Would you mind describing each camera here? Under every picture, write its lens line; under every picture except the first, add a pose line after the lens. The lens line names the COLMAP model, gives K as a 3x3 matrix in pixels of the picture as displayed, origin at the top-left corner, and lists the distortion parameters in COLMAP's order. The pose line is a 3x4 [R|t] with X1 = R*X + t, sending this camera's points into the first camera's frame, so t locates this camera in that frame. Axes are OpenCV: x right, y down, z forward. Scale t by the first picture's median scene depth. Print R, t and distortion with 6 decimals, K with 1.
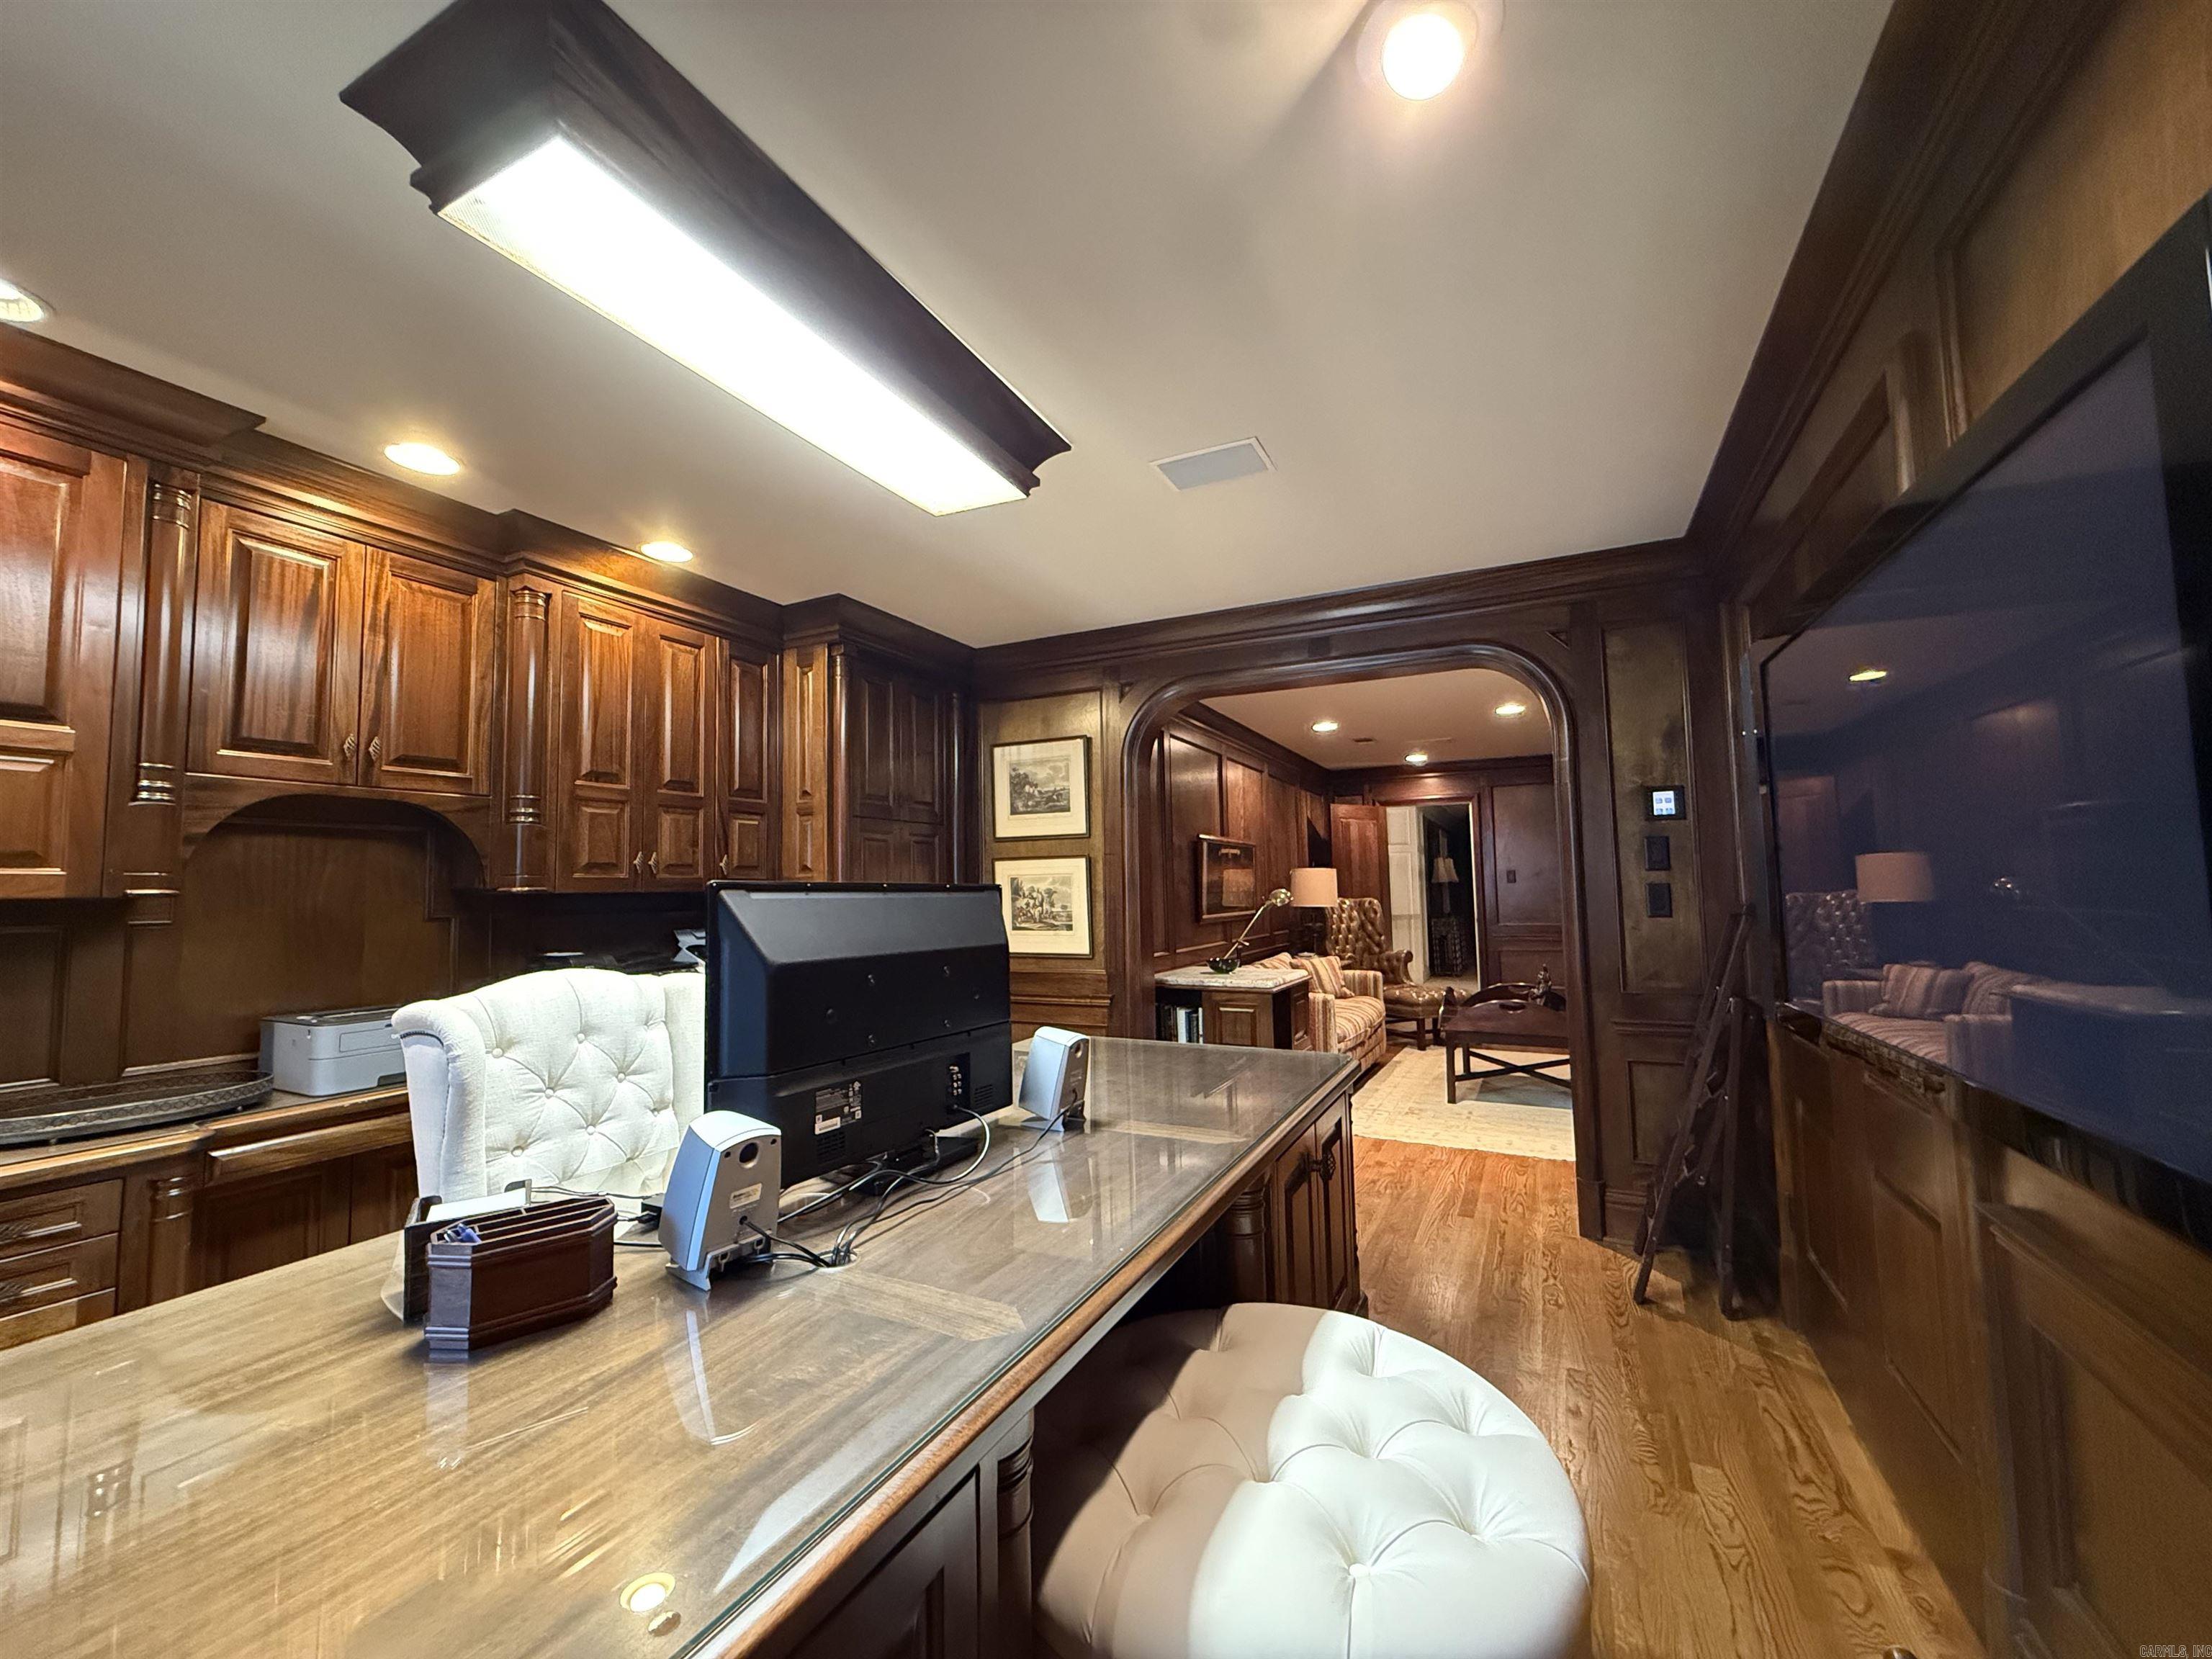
lens RADIAL K [[884.9, 0, 1107.3], [0, 884.9, 829.9], [0, 0, 1]] dist [0.002913, -0.000466]
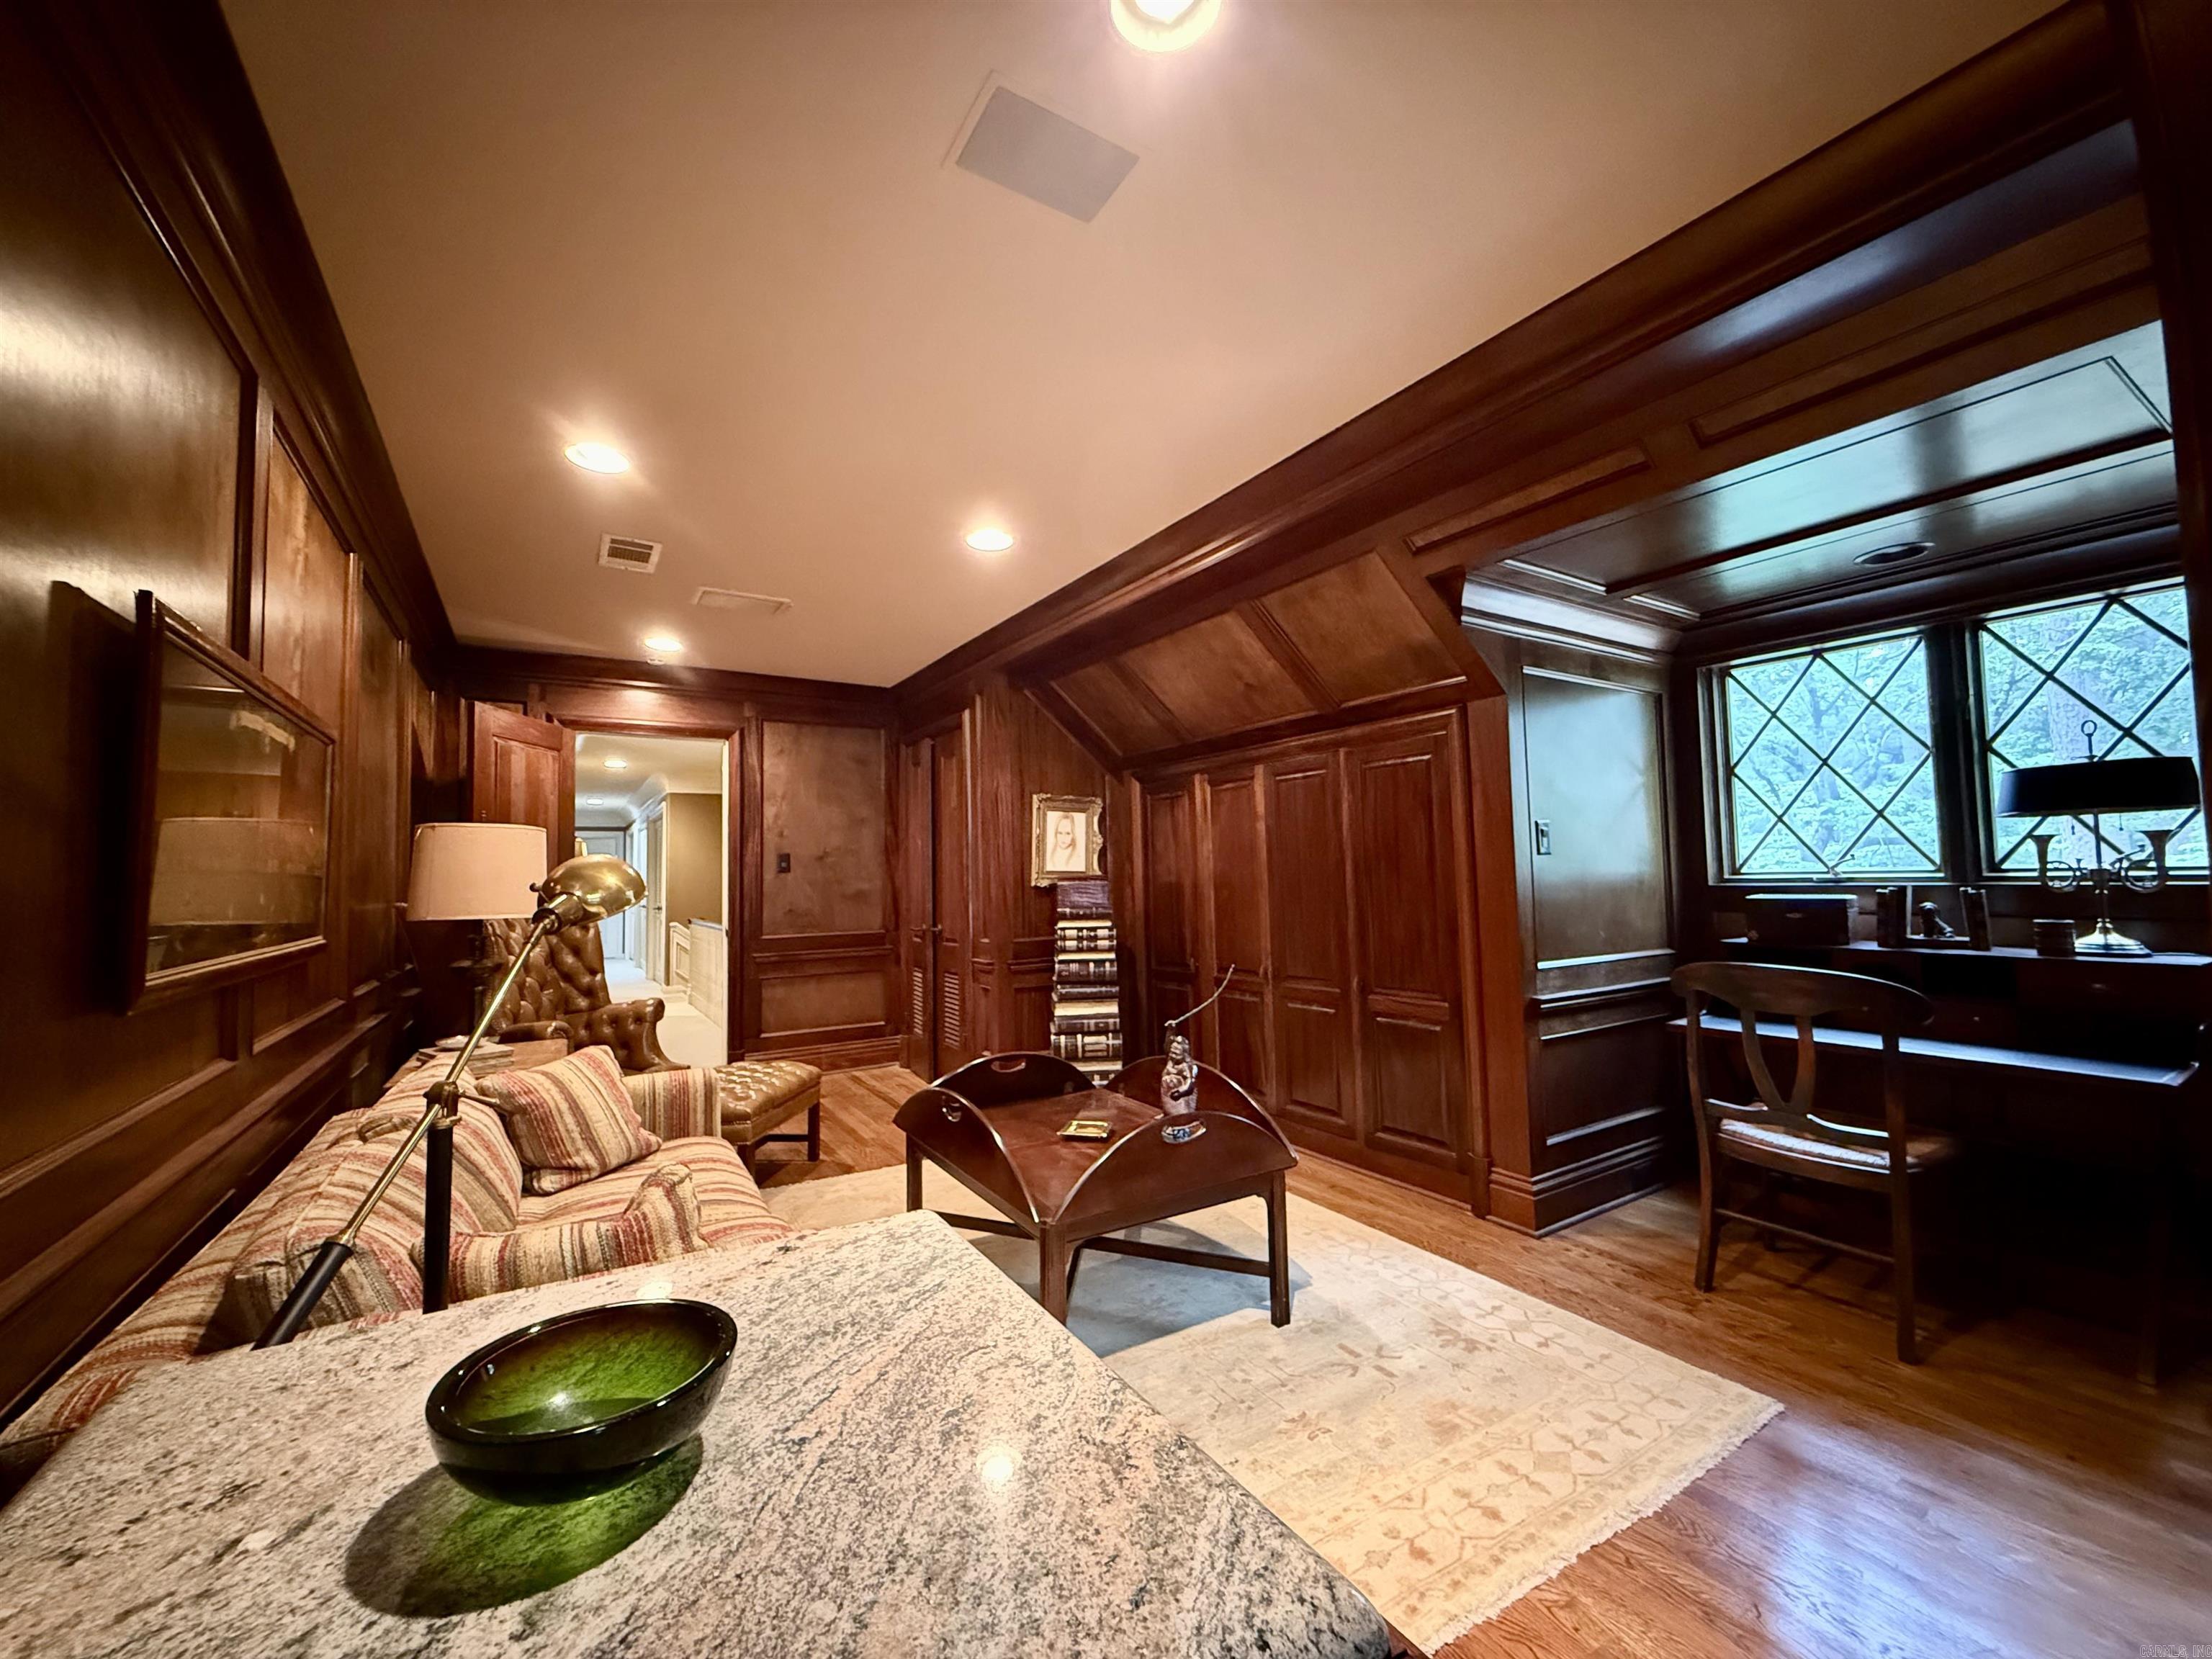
lens RADIAL K [[884.9, 0, 1106.8], [0, 884.9, 832.6], [0, 0, 1]] dist [0.002913, -0.000466]
pose [[0.520430, 0.050650, 0.852401, 0.030304], [-0.047868, 0.998400, -0.030099, 0.041294], [-0.852562, -0.025138, 0.522022, 0.492443]]
